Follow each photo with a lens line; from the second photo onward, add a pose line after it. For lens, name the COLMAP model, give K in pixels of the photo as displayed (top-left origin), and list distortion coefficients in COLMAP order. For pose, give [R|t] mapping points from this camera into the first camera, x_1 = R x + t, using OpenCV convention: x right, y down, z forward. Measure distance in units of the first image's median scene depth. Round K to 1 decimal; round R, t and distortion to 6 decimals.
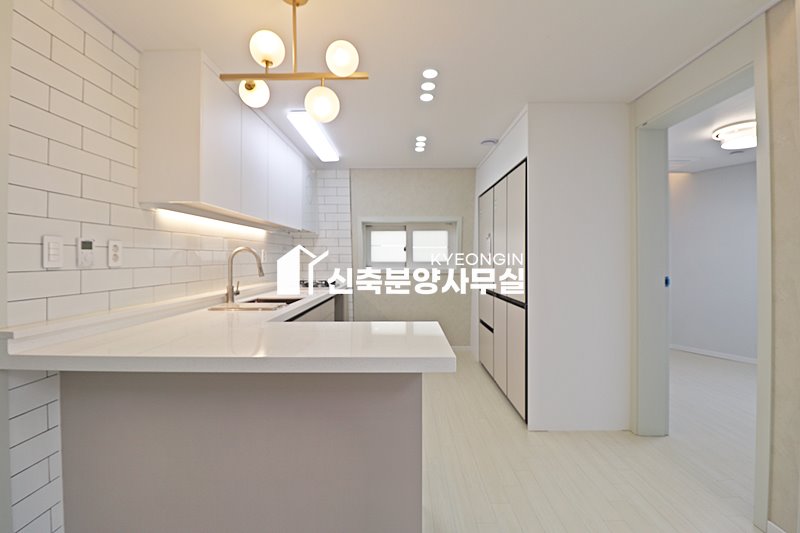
lens RADIAL K [[367.2, 0, 403.8], [0, 367.2, 256.2], [0, 0, 1]] dist [-0.001560, -0.011383]
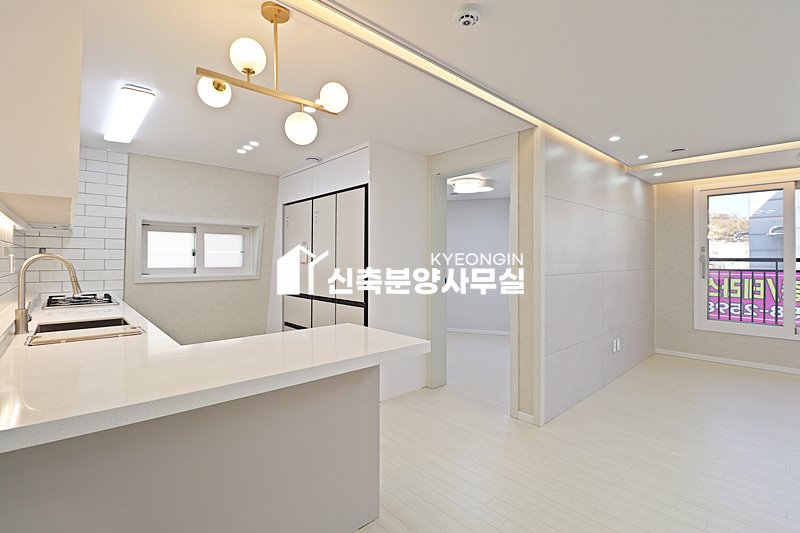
lens RADIAL K [[371.1, 0, 402.0], [0, 371.1, 257.8], [0, 0, 1]] dist [-0.000620, -0.012602]
pose [[0.737404, 0.006486, 0.675421, -0.410939], [-0.007450, 0.999971, -0.001470, -0.020884], [-0.675411, -0.003948, 0.737431, 0.001616]]
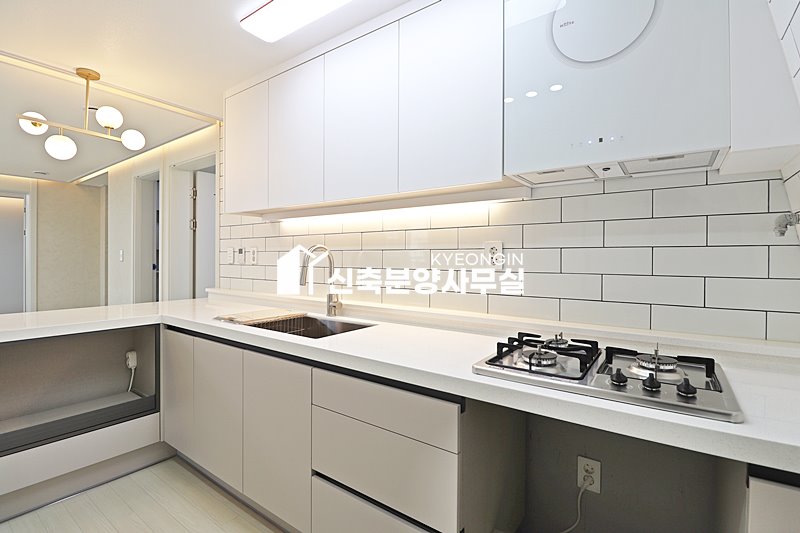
lens RADIAL K [[367.9, 0, 402.6], [0, 367.9, 258.6], [0, 0, 1]] dist [0.000123, -0.012310]
pose [[-0.577952, -0.000249, -0.816071, 0.082135], [0.002323, 0.999995, -0.001951, 0.006338], [0.816068, -0.003024, -0.577949, 1.580954]]
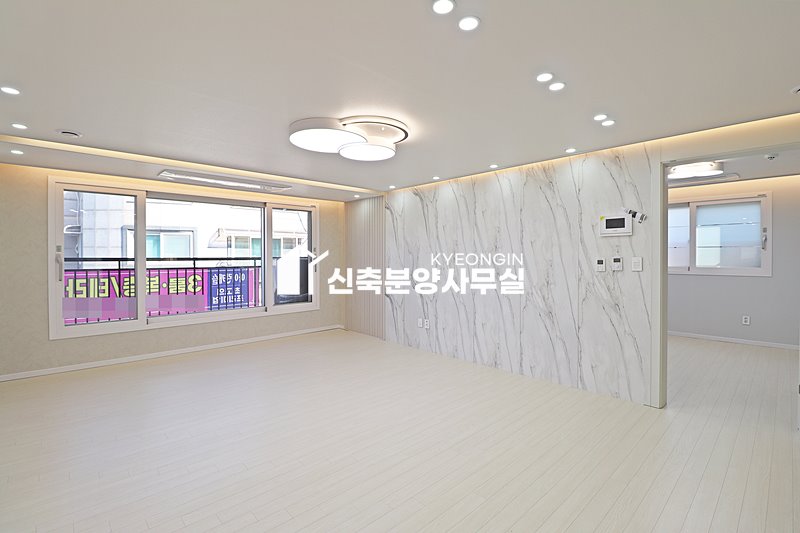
lens RADIAL K [[367.9, 0, 402.6], [0, 367.9, 258.6], [0, 0, 1]] dist [0.000123, -0.012310]
pose [[-0.688038, -0.001334, 0.725674, -0.297178], [-0.001614, 0.999999, 0.000309, -0.034407], [-0.725673, -0.000959, -0.688039, 0.333078]]
